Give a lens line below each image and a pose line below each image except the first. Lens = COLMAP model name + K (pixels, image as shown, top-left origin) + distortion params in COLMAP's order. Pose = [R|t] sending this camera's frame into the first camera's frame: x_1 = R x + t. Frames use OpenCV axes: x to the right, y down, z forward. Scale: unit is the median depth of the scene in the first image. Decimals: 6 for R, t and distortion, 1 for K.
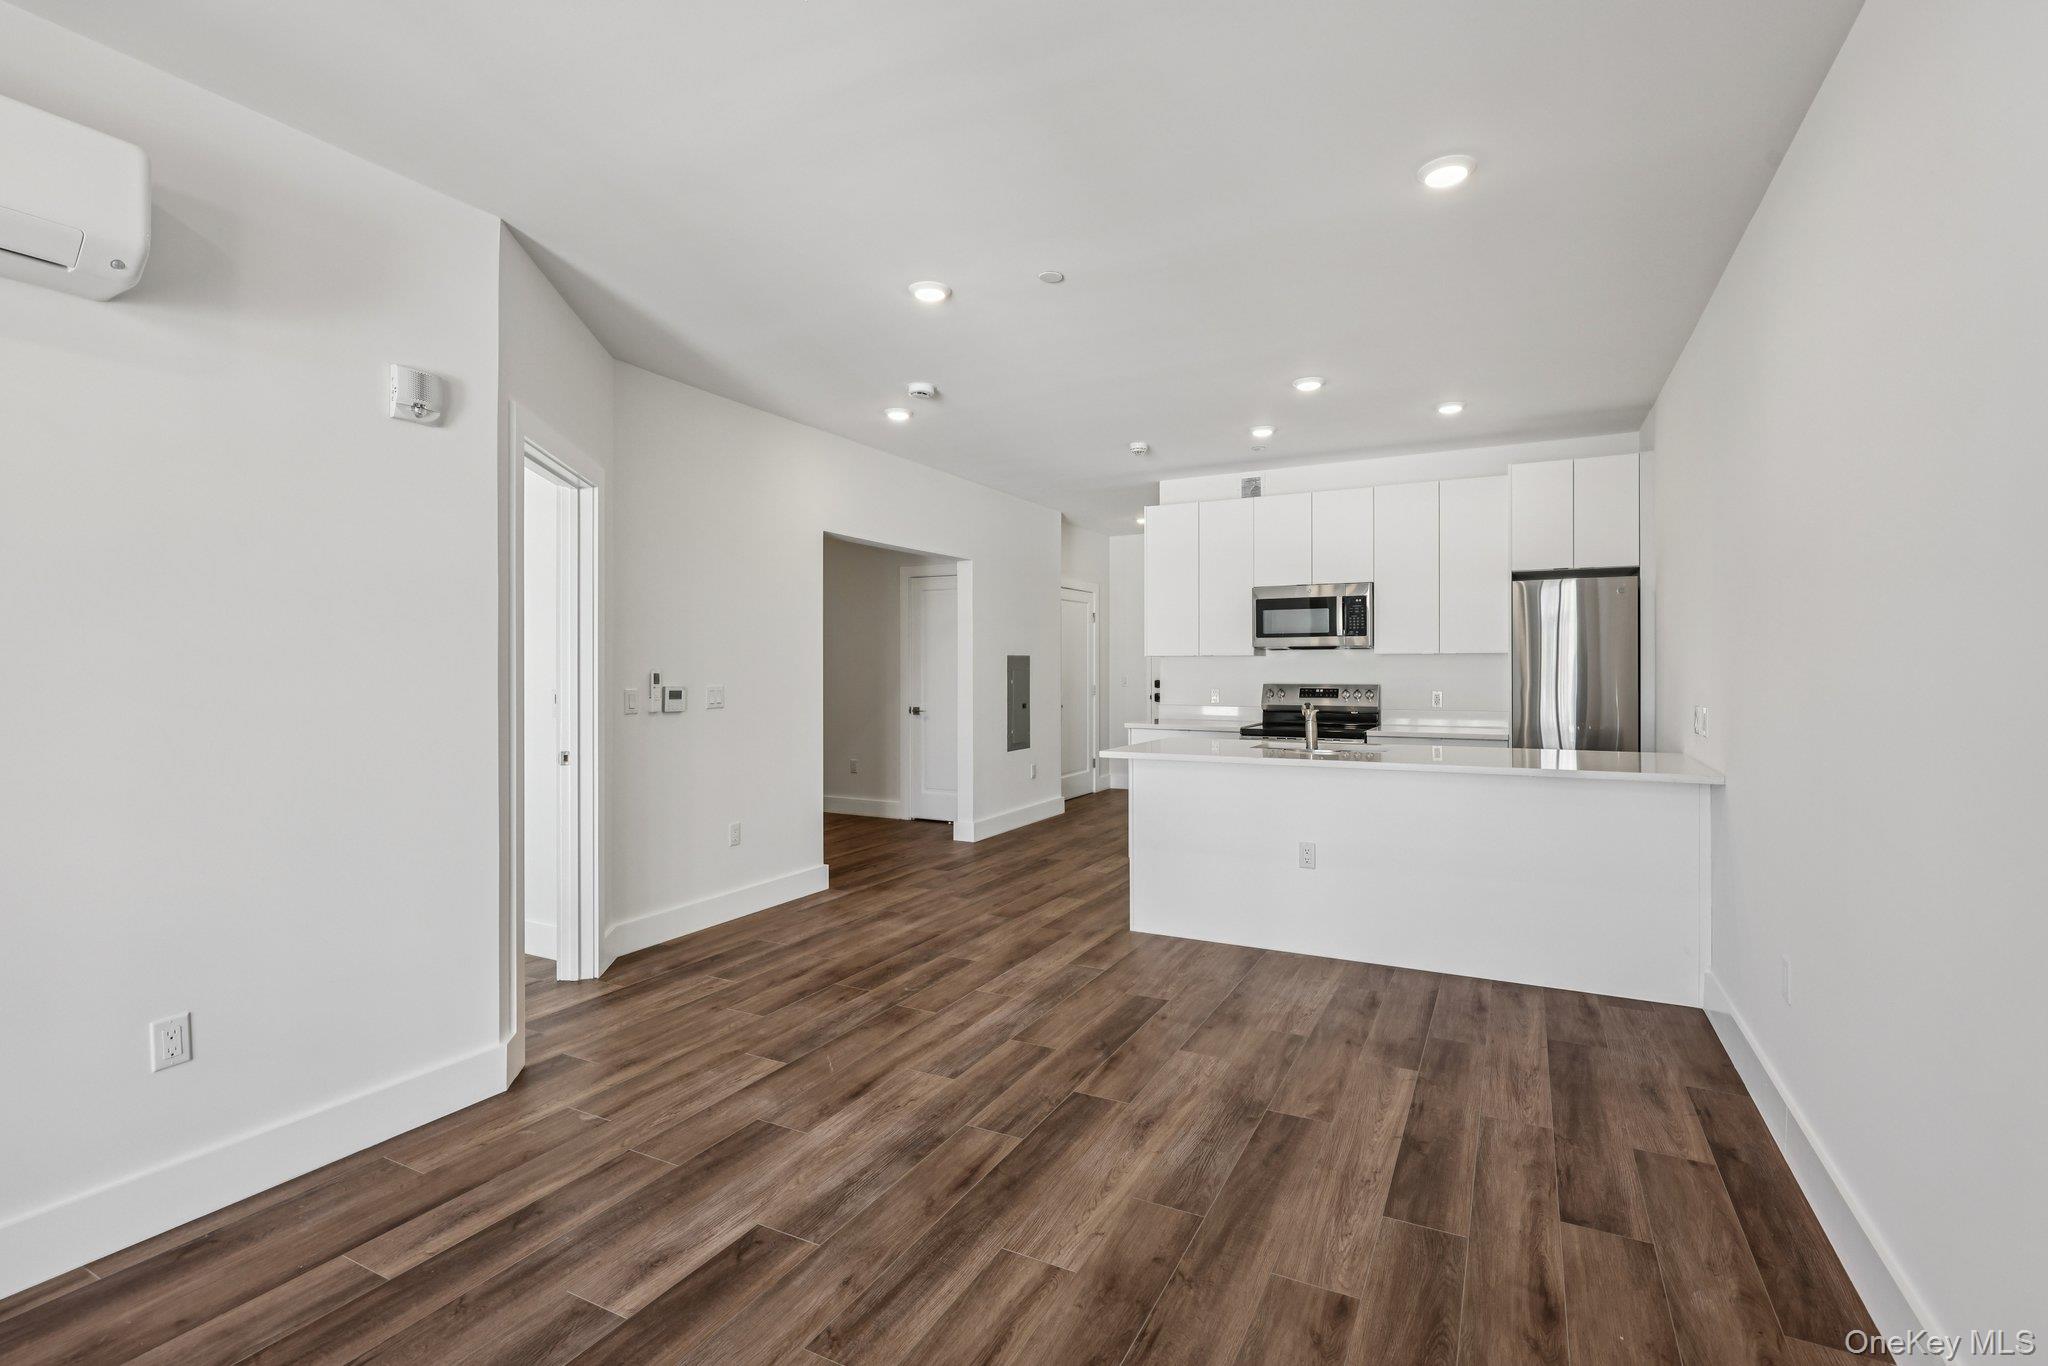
lens RADIAL K [[957.6, 0, 1022.8], [0, 957.6, 671.2], [0, 0, 1]] dist [0.004390, 0.000251]
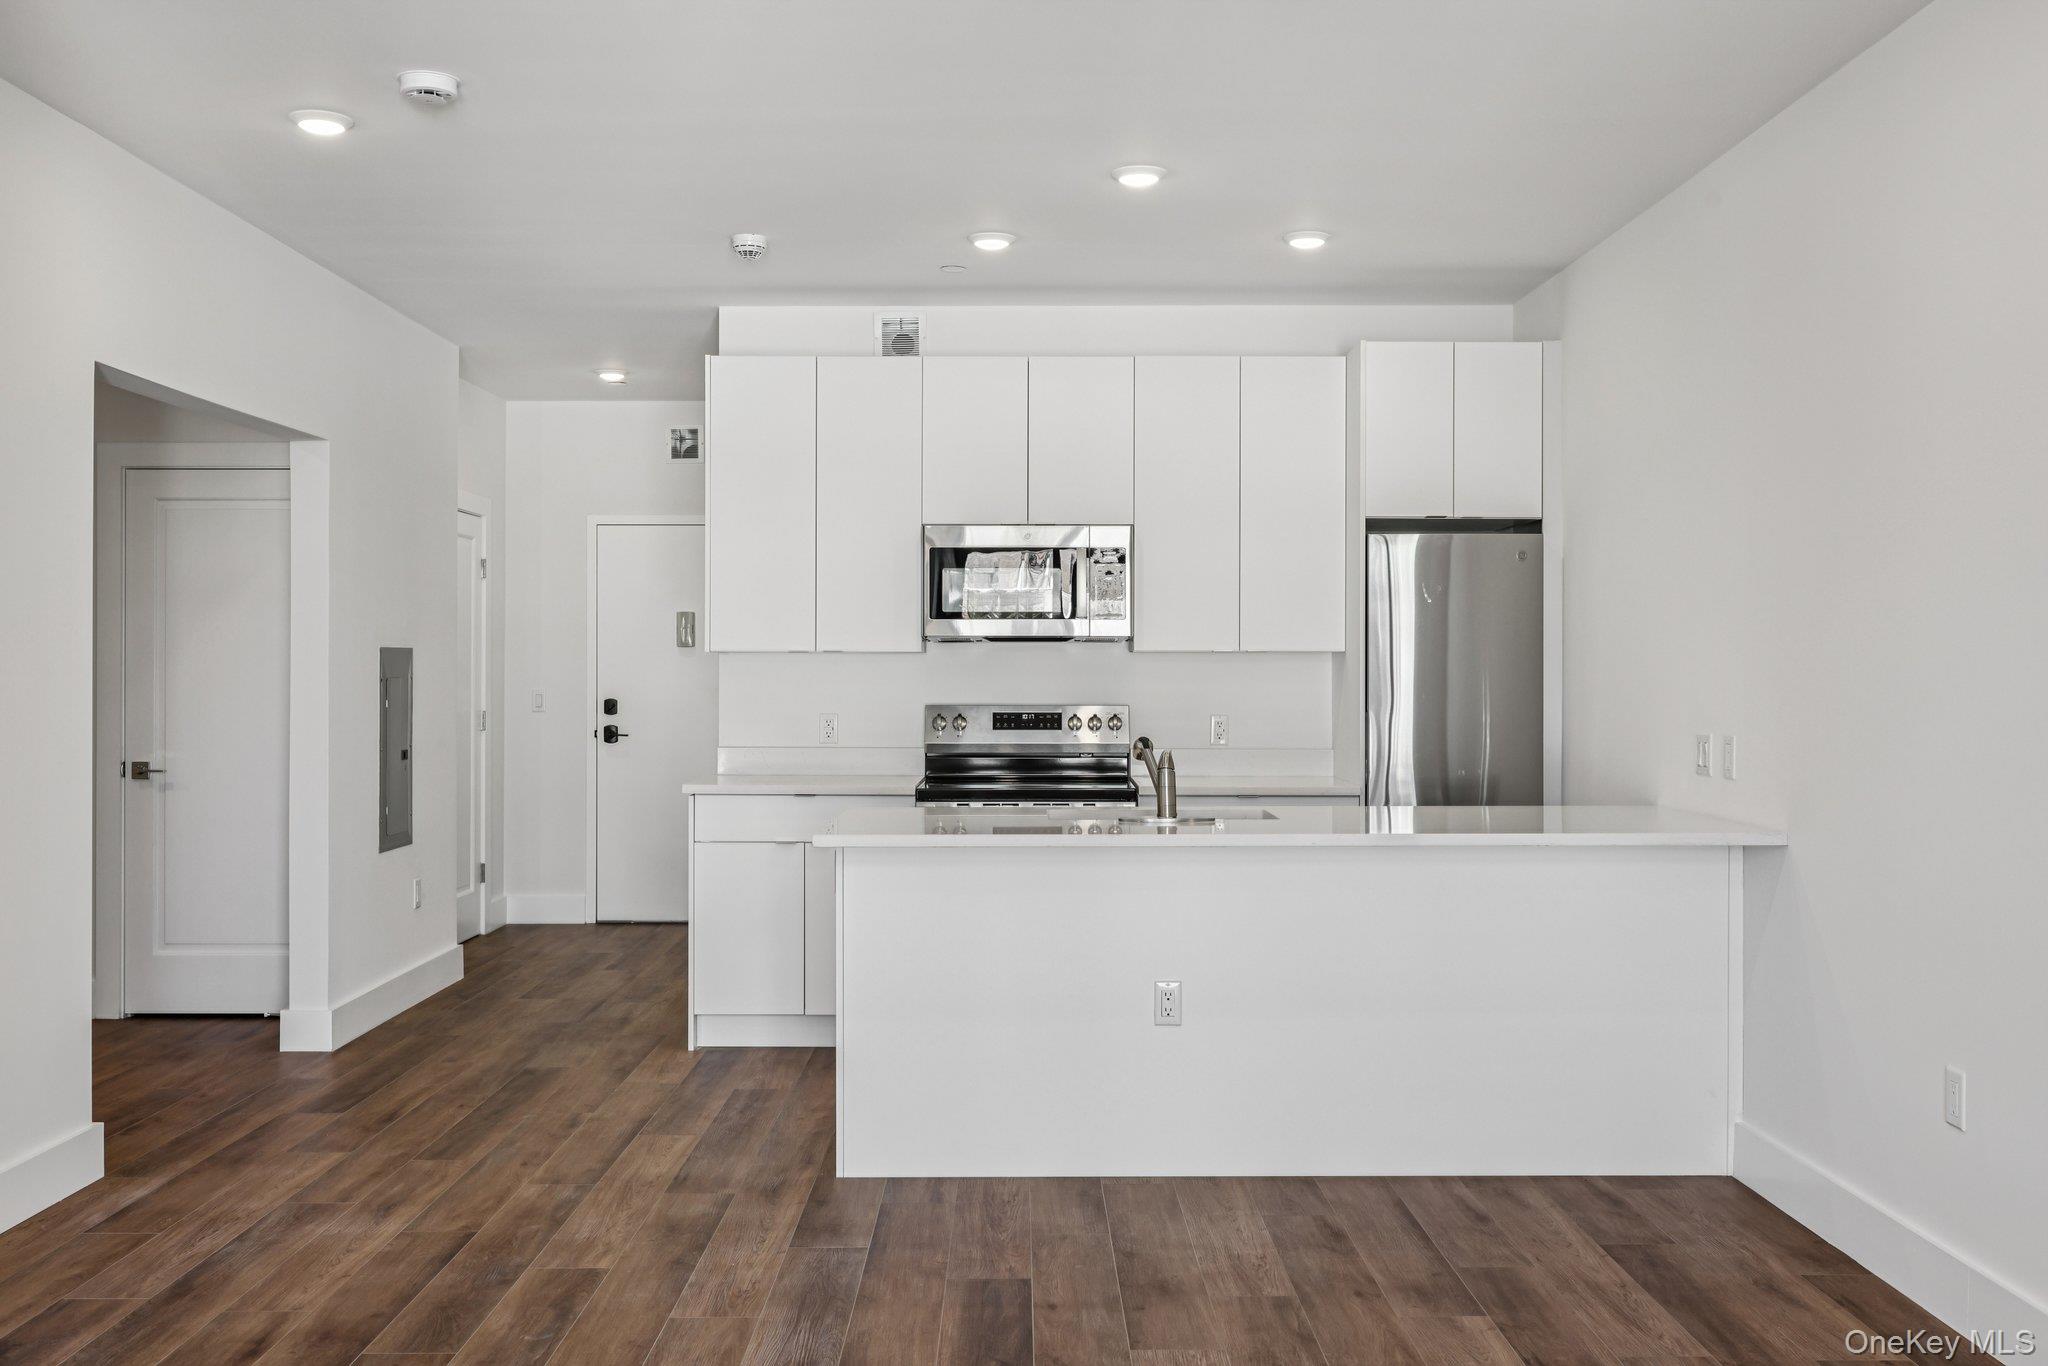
lens RADIAL K [[1978.6, 0, 1024.5], [0, 1978.6, 681.6], [0, 0, 1]] dist [0.009593, 0.000000]
pose [[0.877279, 0.001142, 0.479979, -0.252203], [-0.001005, 0.999999, -0.000543, 0.000663], [-0.479979, -0.000006, 0.877280, 0.002186]]
